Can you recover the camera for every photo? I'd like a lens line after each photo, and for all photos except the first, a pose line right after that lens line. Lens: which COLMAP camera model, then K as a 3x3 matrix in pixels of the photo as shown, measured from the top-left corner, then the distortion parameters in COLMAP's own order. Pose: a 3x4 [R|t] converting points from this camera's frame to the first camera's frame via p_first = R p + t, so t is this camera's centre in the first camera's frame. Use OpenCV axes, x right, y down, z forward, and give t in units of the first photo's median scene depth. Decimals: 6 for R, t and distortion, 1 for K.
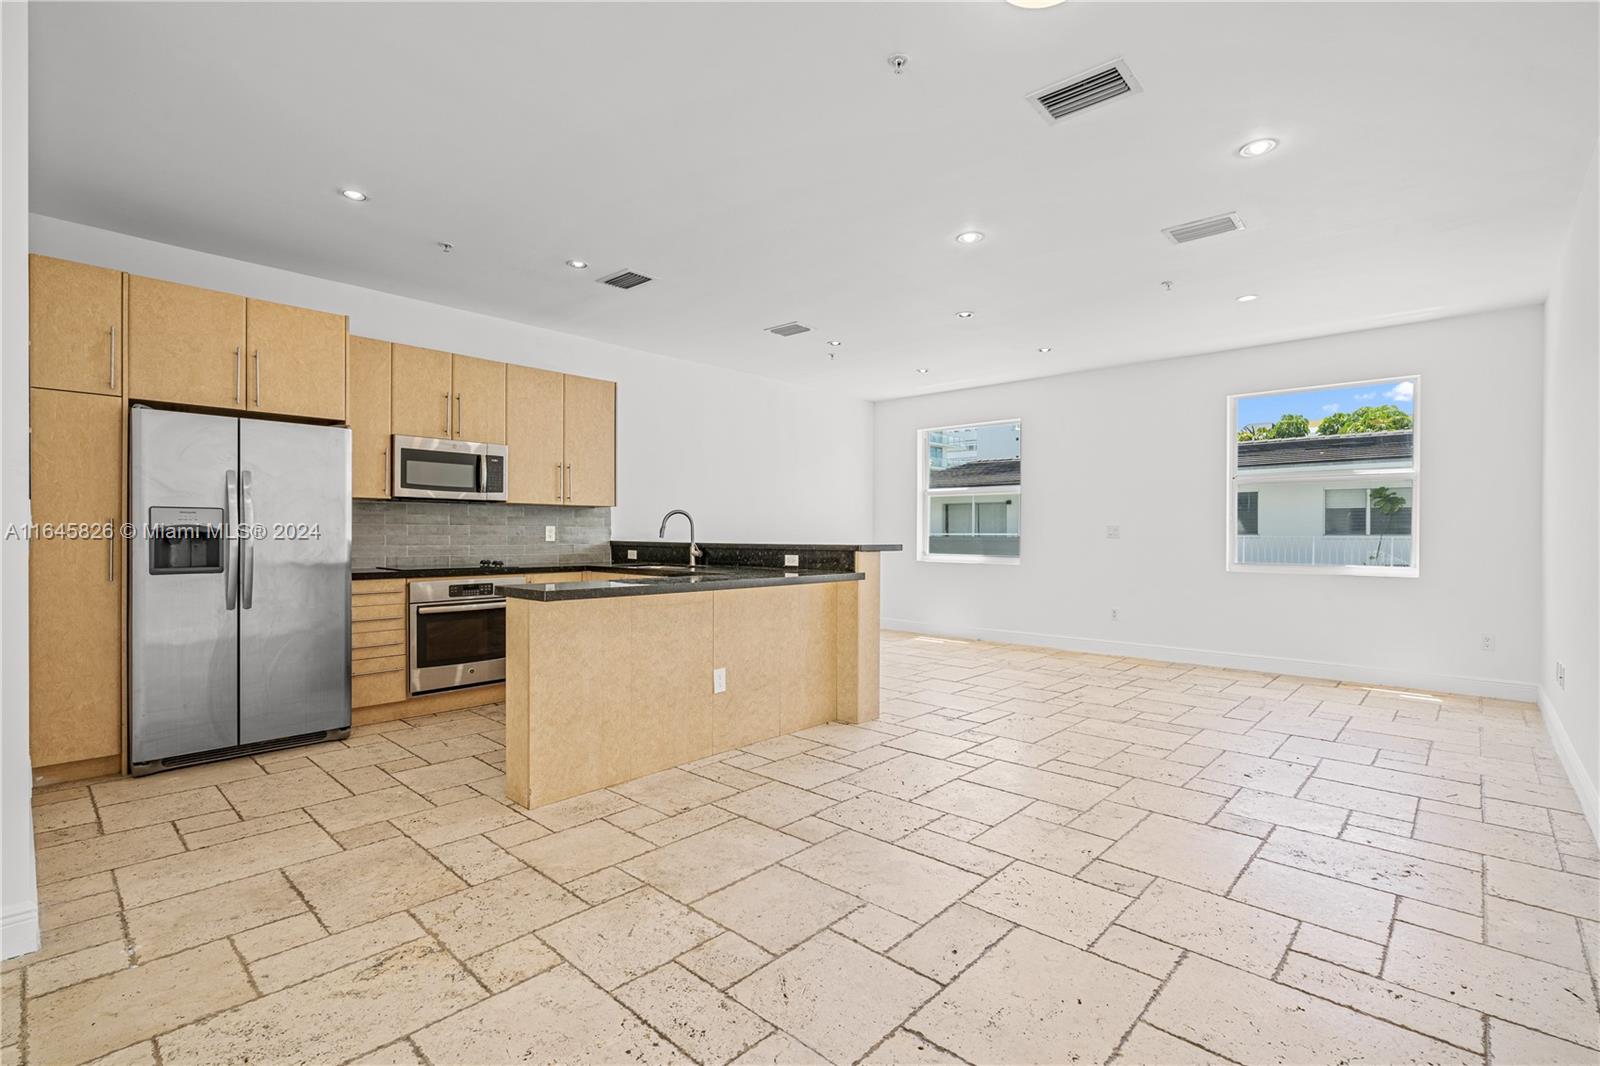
lens RADIAL K [[732.6, 0, 801.1], [0, 732.6, 533.9], [0, 0, 1]] dist [-0.004780, 0.001121]
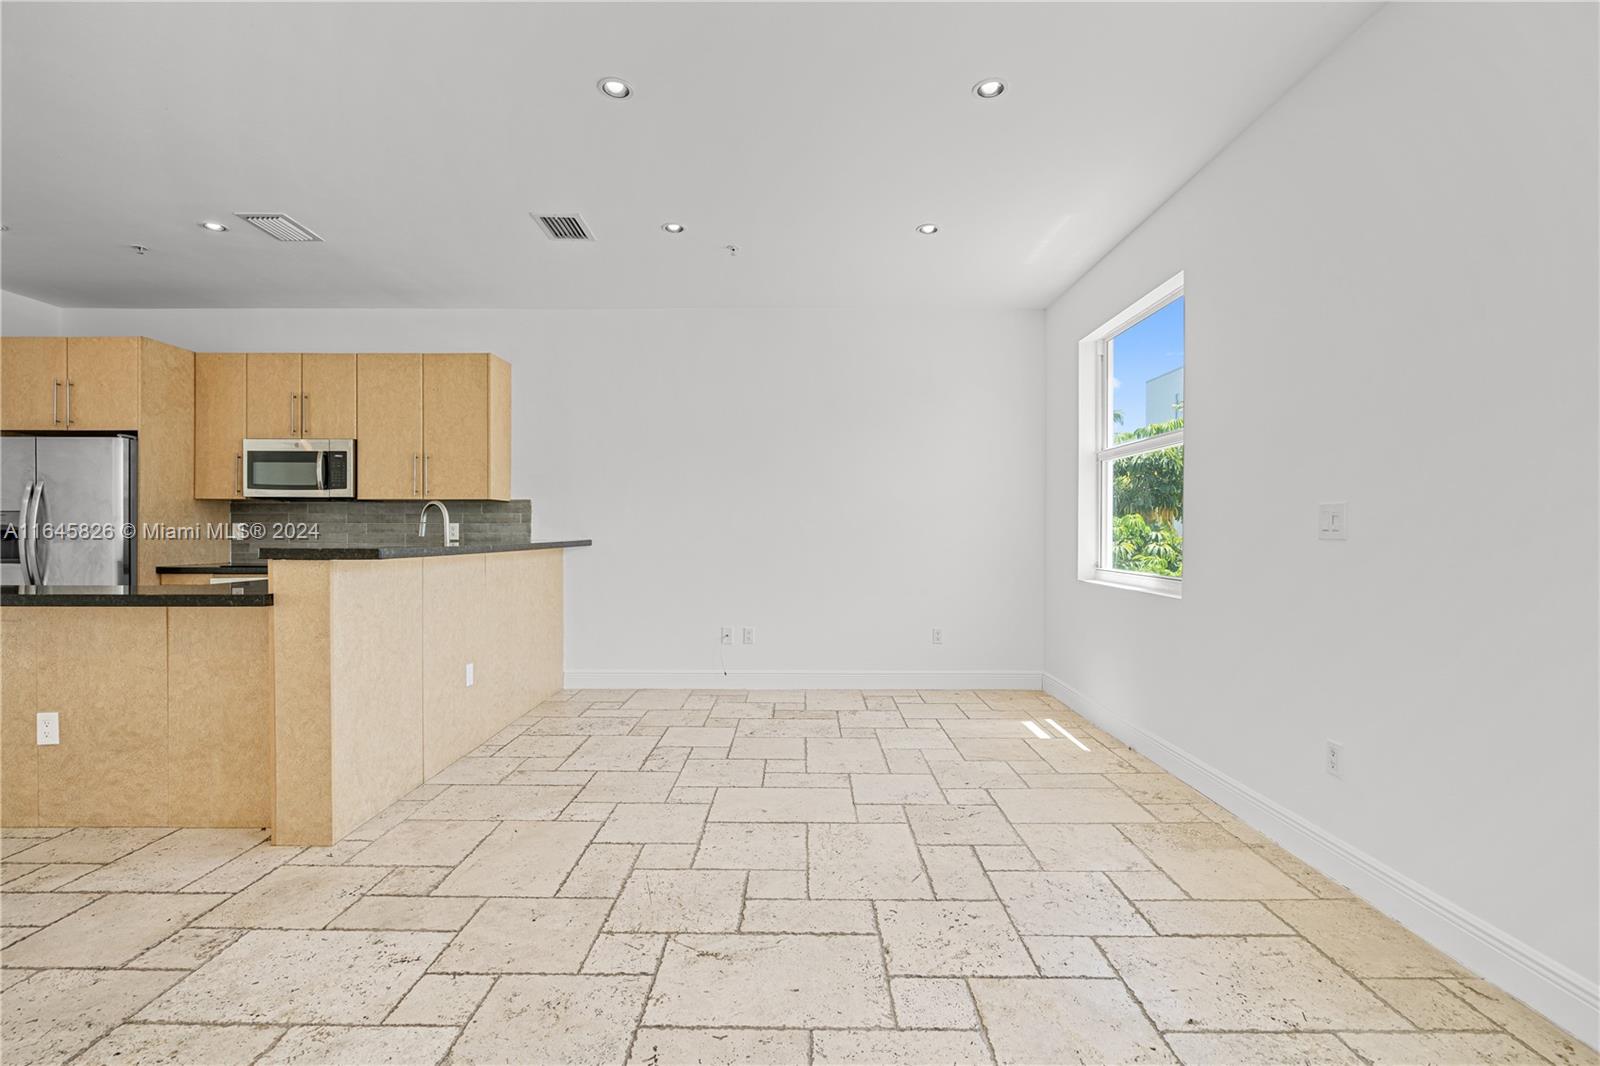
lens RADIAL K [[732.6, 0, 797.7], [0, 732.6, 532.1], [0, 0, 1]] dist [-0.004780, 0.001121]
pose [[0.673783, -0.001939, -0.738926, 0.749506], [0.001262, 0.999998, -0.001473, 0.002831], [0.738928, 0.000060, 0.673784, 0.843443]]
